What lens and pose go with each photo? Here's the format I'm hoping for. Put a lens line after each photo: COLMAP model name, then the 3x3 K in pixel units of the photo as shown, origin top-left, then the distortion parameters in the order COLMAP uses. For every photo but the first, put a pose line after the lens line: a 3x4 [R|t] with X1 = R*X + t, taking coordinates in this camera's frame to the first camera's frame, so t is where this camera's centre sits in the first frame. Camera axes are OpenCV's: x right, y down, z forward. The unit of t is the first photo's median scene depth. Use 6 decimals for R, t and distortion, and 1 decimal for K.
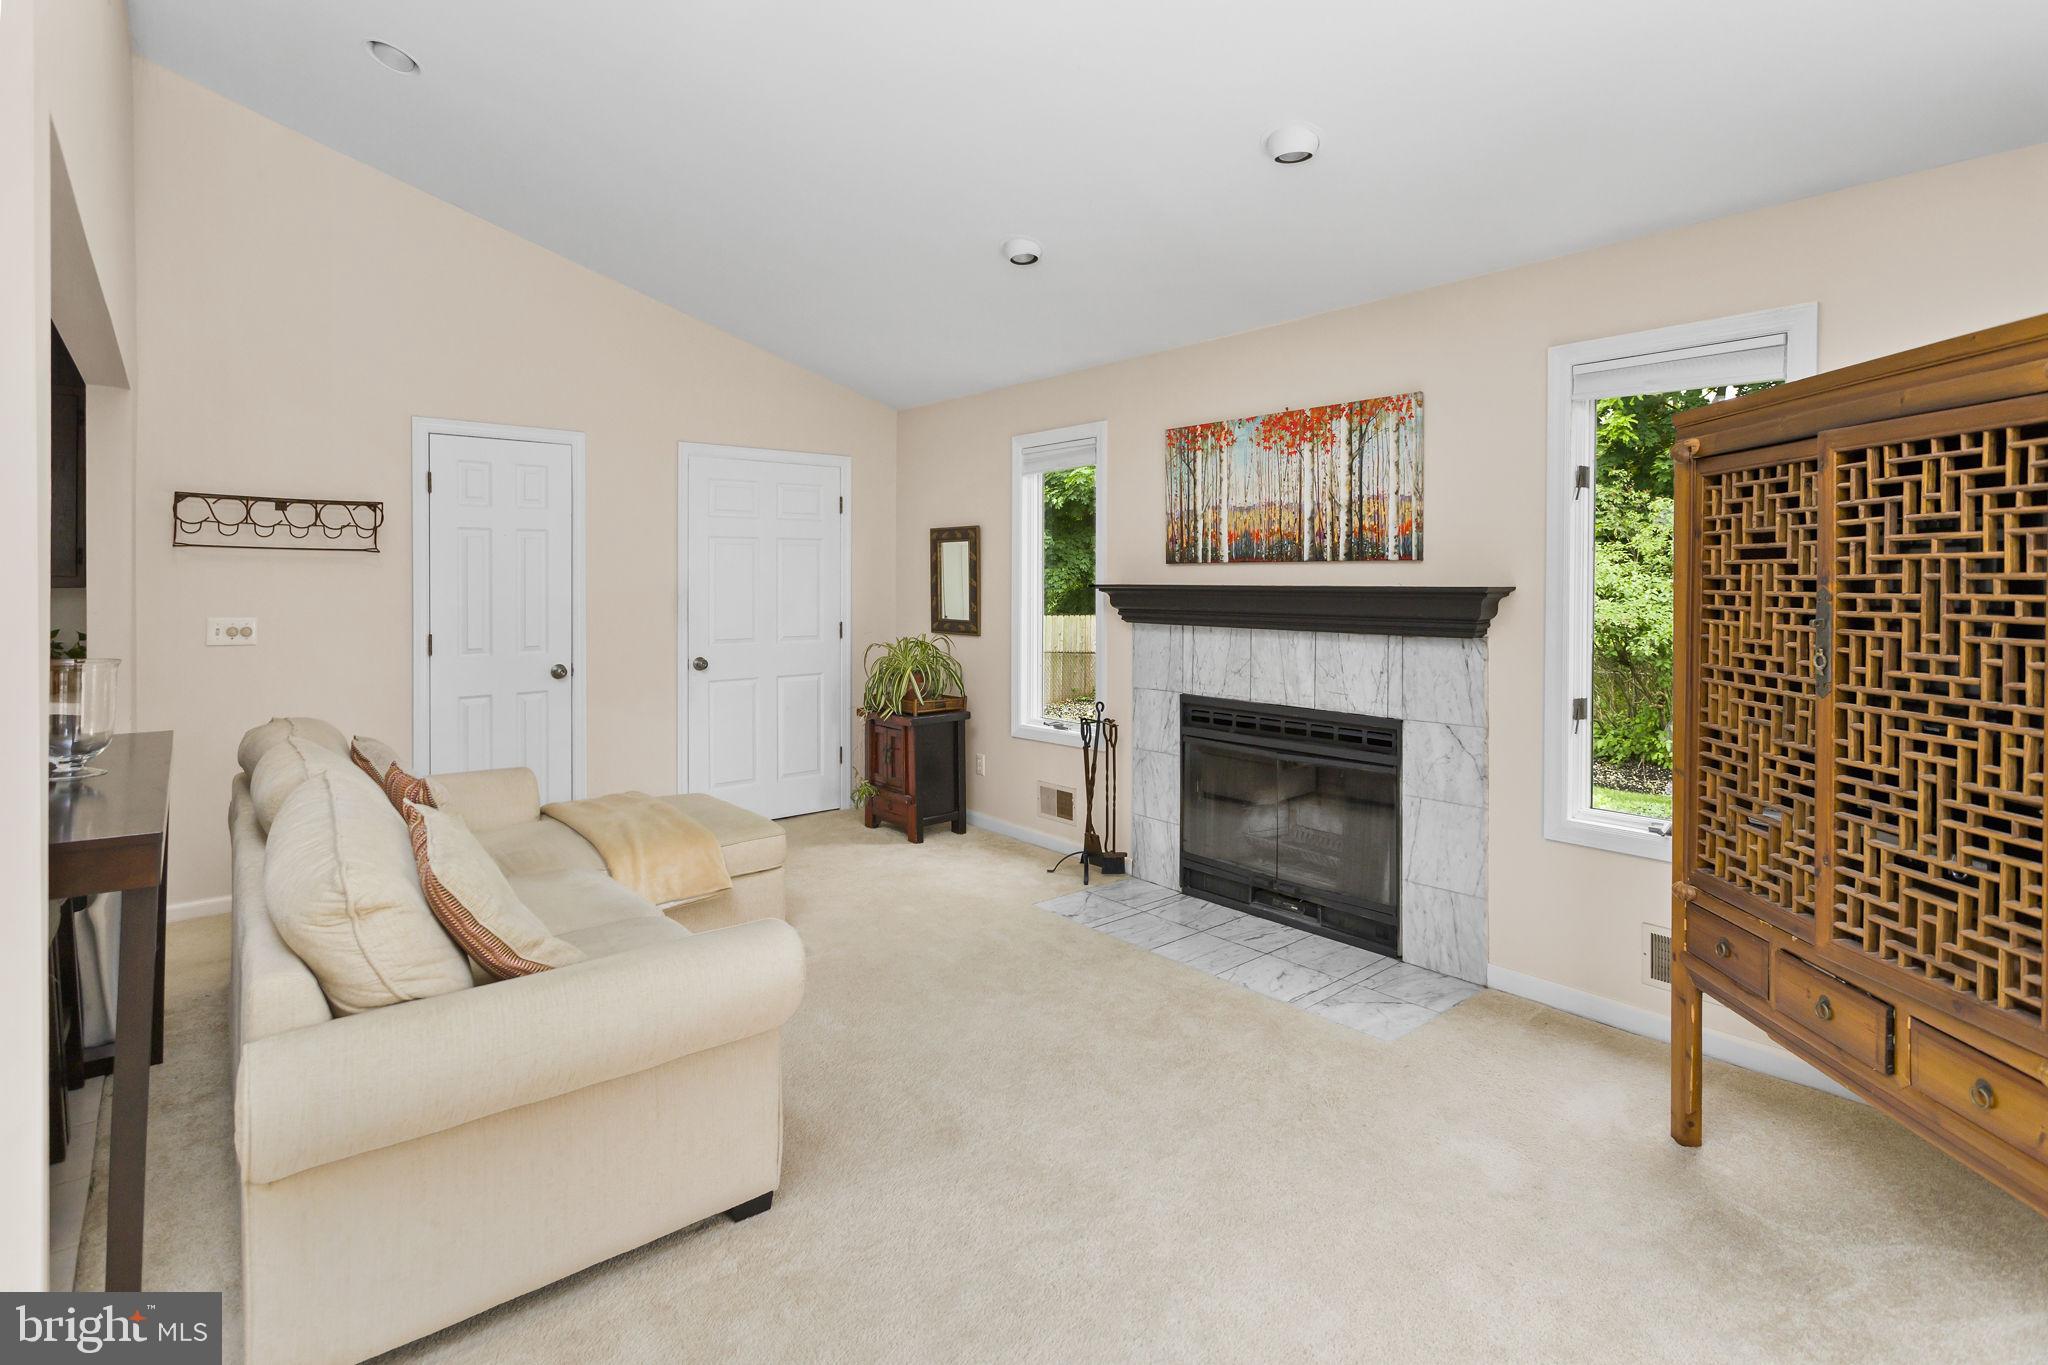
lens RADIAL K [[993.2, 0, 1009.0], [0, 993.2, 583.2], [0, 0, 1]] dist [0.009340, 0.001611]
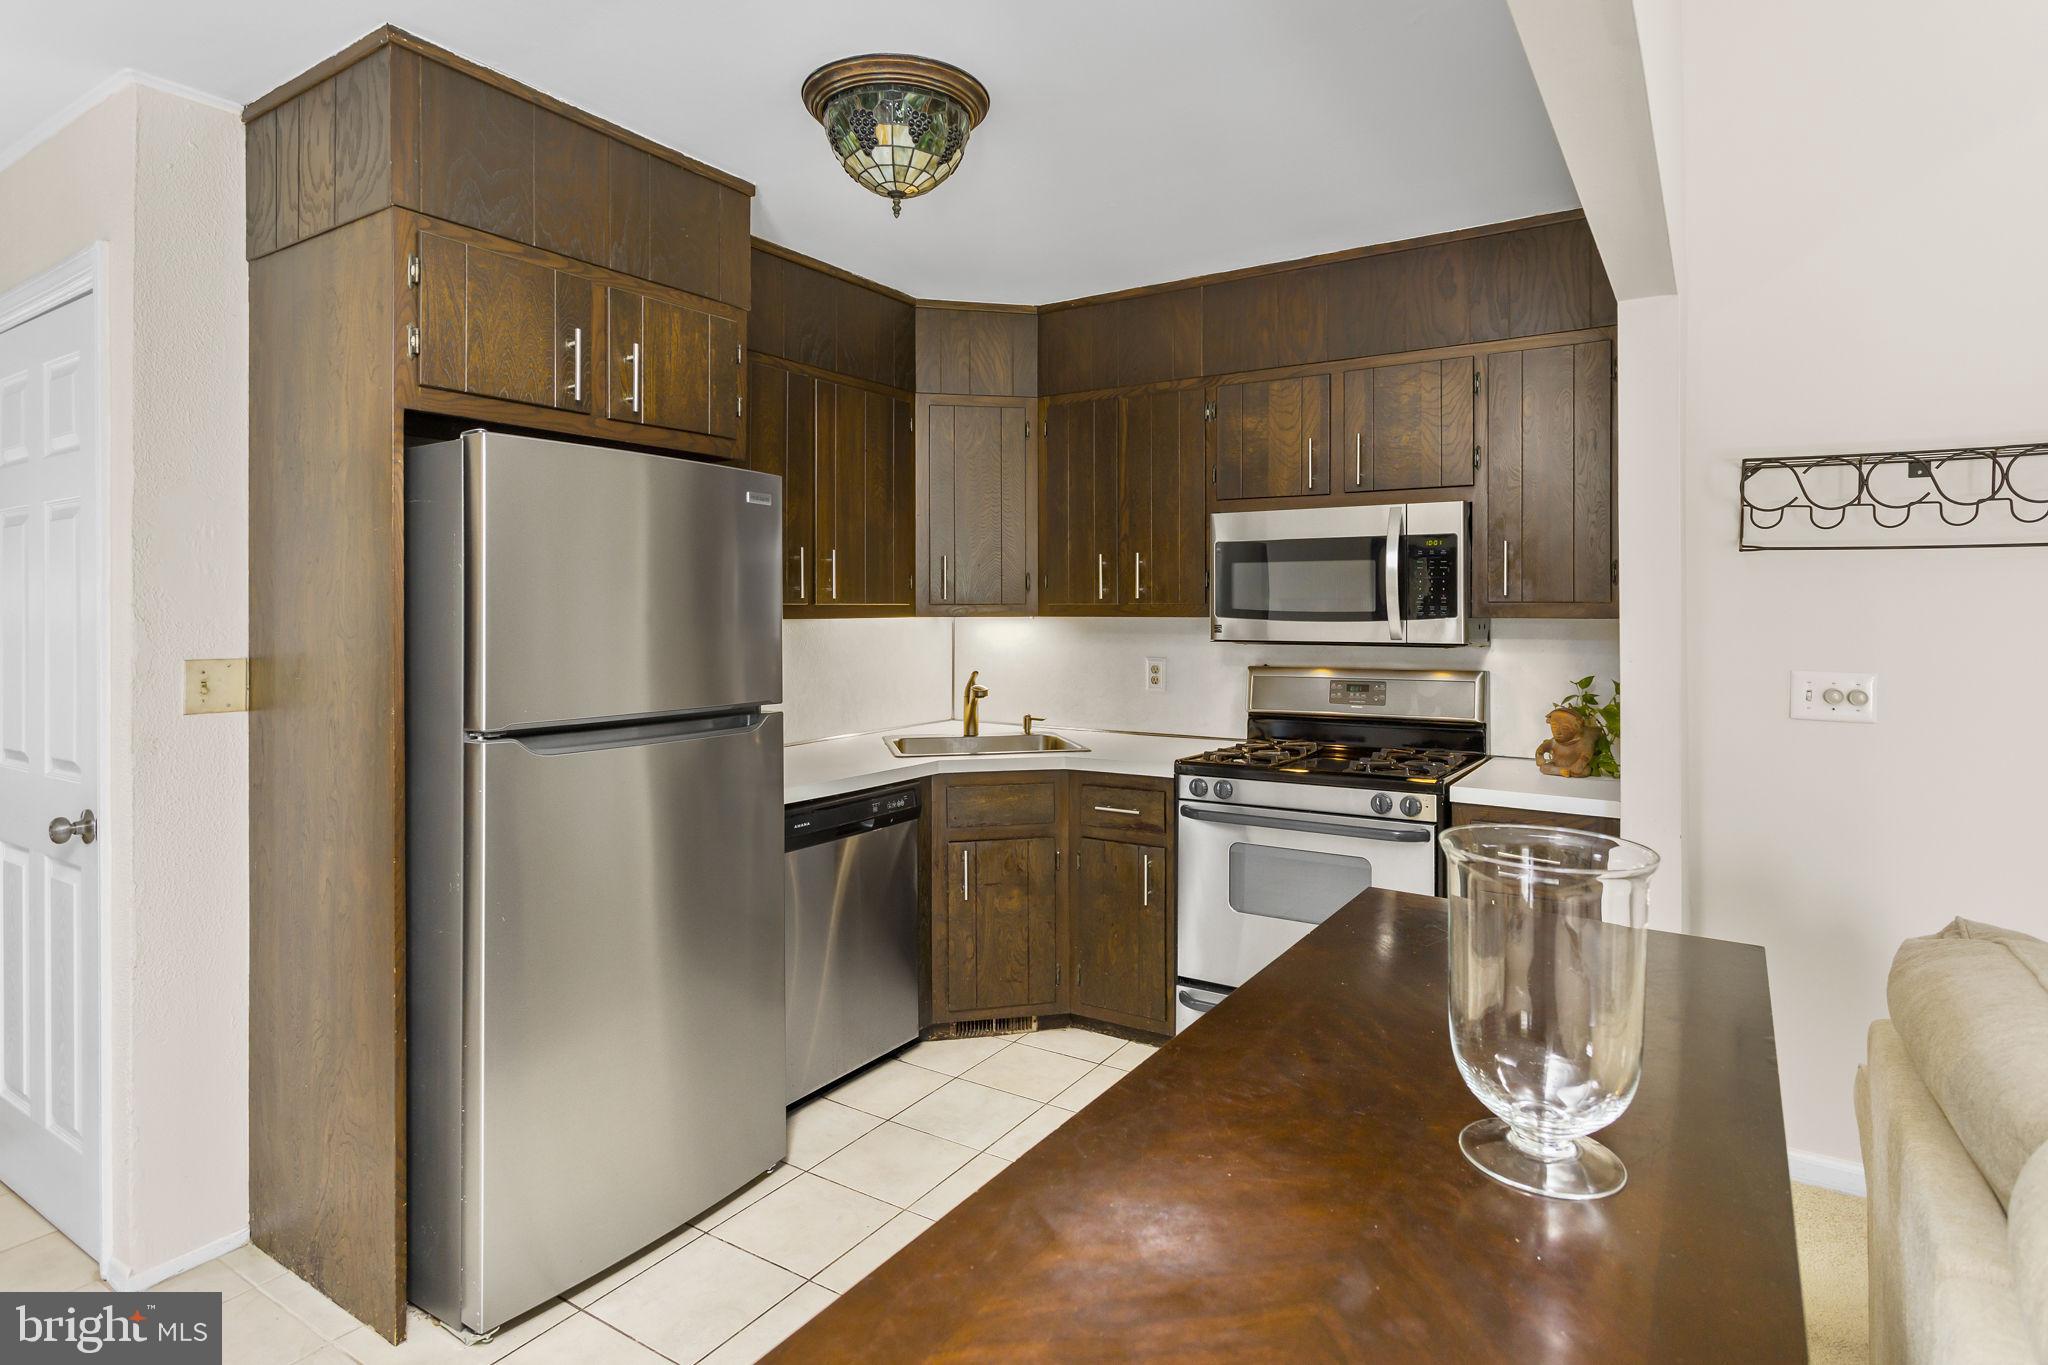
lens RADIAL K [[1081.8, 0, 1040.6], [0, 1081.8, 600.9], [0, 0, 1]] dist [0.001526, 0.001374]
pose [[0.309363, -0.005710, -0.950927, -0.373179], [0.003067, 0.999983, -0.005007, -0.005228], [0.950939, -0.001367, 0.309375, 0.429154]]
